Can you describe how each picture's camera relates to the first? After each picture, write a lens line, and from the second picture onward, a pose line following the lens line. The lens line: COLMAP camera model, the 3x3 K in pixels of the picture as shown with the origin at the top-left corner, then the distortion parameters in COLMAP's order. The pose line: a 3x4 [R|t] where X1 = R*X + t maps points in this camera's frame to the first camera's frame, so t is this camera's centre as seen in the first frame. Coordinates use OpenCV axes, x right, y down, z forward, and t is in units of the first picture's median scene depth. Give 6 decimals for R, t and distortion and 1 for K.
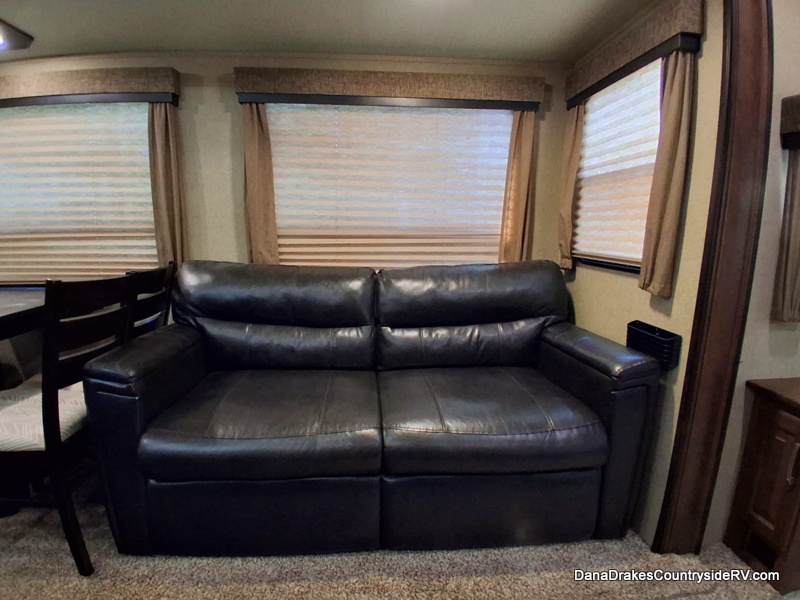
lens RADIAL K [[415.5, 0, 393.1], [0, 415.5, 305.4], [0, 0, 1]] dist [0.013716, -0.055737]
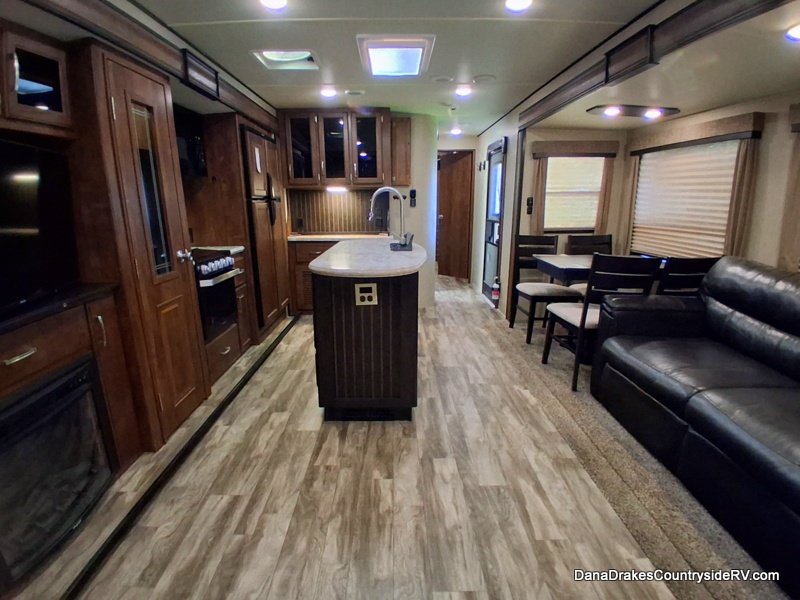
lens RADIAL K [[415.5, 0, 393.1], [0, 415.5, 305.4], [0, 0, 1]] dist [0.013716, -0.055737]
pose [[-0.059597, 0.232728, -0.970714, 0.849980], [-0.182135, 0.953583, 0.239804, -0.073523], [0.981466, 0.191093, -0.014443, -0.004346]]
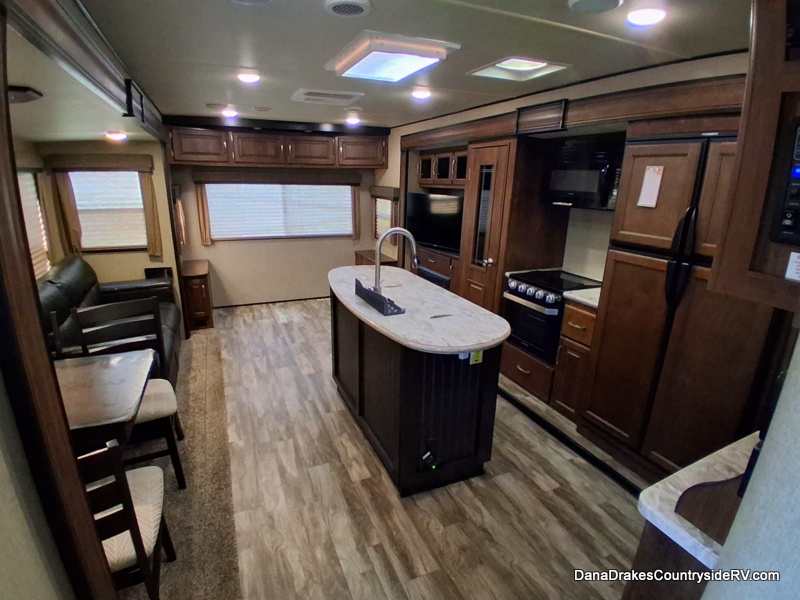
lens RADIAL K [[415.5, 0, 393.1], [0, 415.5, 305.4], [0, 0, 1]] dist [0.013716, -0.055737]
pose [[-0.336572, -0.288764, 0.896289, -1.781988], [0.156367, 0.921467, 0.355594, -0.329880], [-0.928584, 0.259834, -0.264987, 0.244572]]
